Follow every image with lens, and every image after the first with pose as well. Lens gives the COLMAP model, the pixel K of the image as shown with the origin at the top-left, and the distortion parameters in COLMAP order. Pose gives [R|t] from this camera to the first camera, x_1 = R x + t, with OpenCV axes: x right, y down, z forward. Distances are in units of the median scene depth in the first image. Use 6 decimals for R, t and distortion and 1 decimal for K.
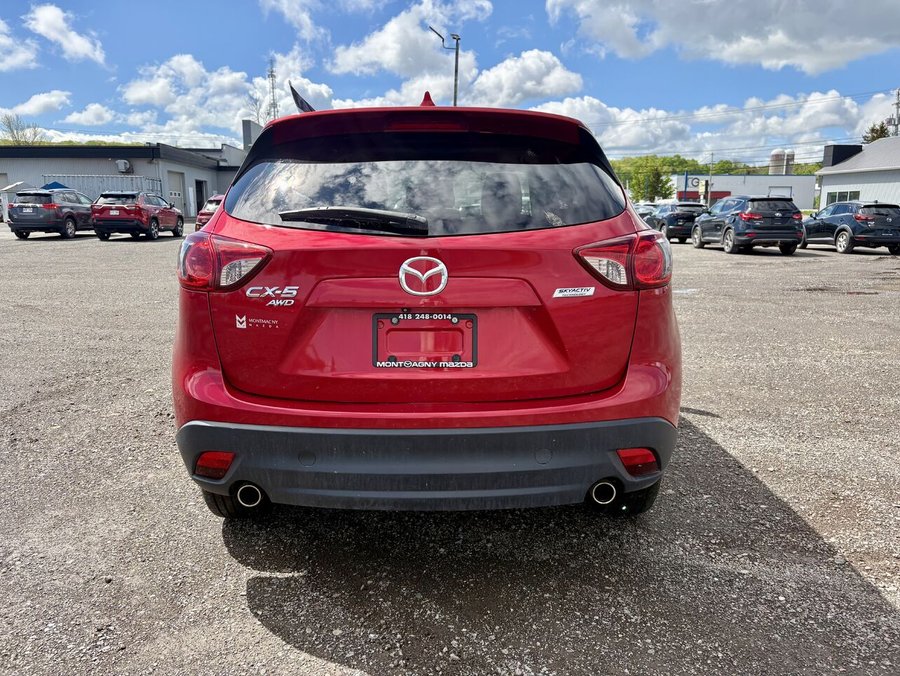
lens RADIAL K [[651.5, 0, 459.5], [0, 651.5, 338.2], [0, 0, 1]] dist [0.032139, -0.022847]
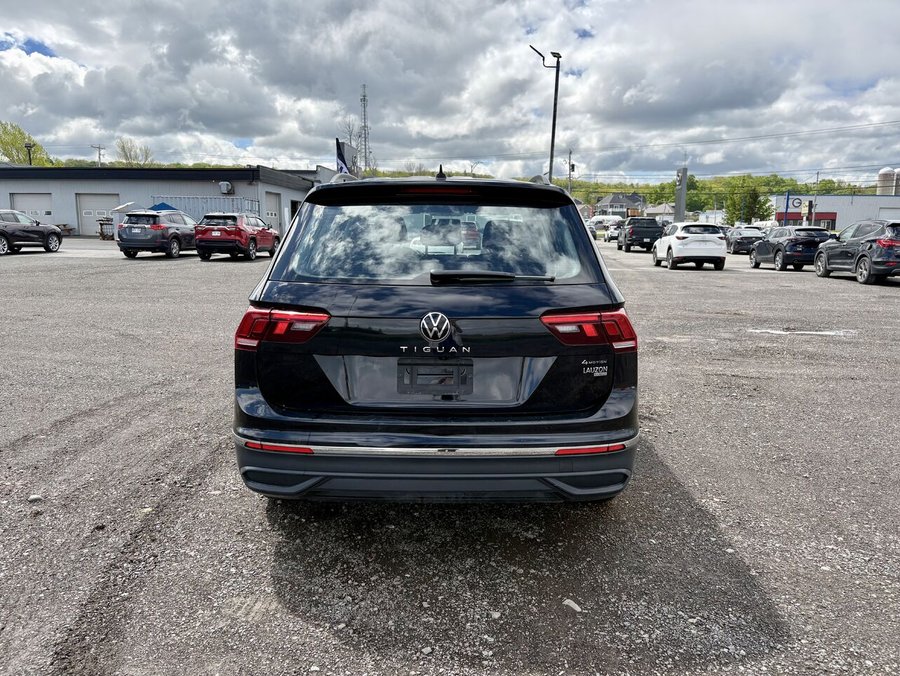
lens RADIAL K [[651.5, 0, 461.7], [0, 651.5, 339.5], [0, 0, 1]] dist [0.032139, -0.022847]
pose [[0.992811, 0.026957, -0.116615, -0.022905], [-0.030101, 0.999227, -0.025279, -0.012352], [0.115843, 0.028608, 0.992855, 0.038560]]
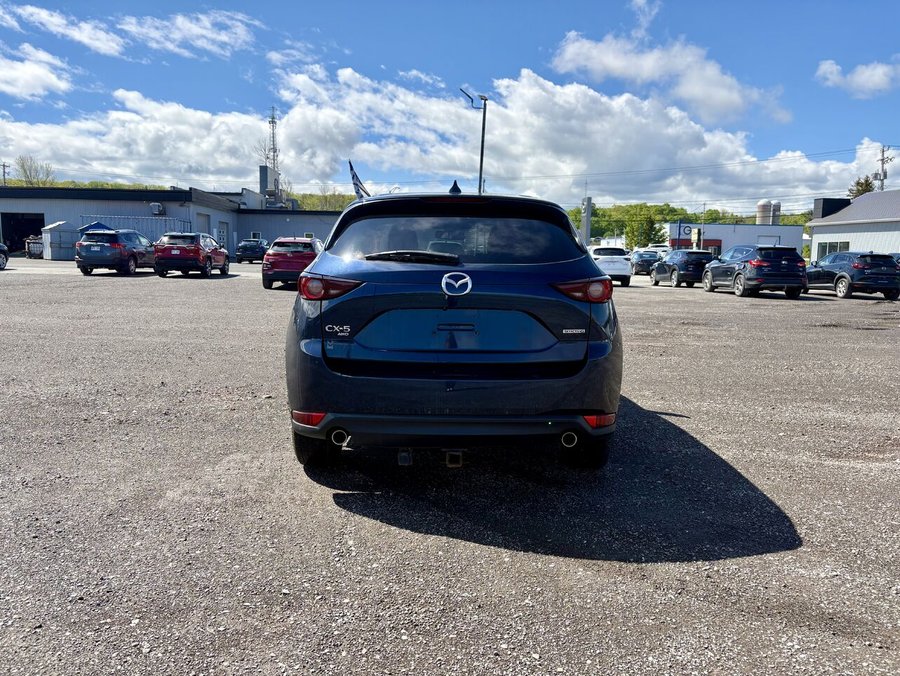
lens RADIAL K [[651.5, 0, 452.7], [0, 651.5, 339.7], [0, 0, 1]] dist [0.032139, -0.022847]
pose [[0.999888, 0.013898, 0.005505, -0.065191], [-0.013526, 0.997945, -0.062630, 0.015680], [-0.006364, 0.062549, 0.998022, -0.078312]]
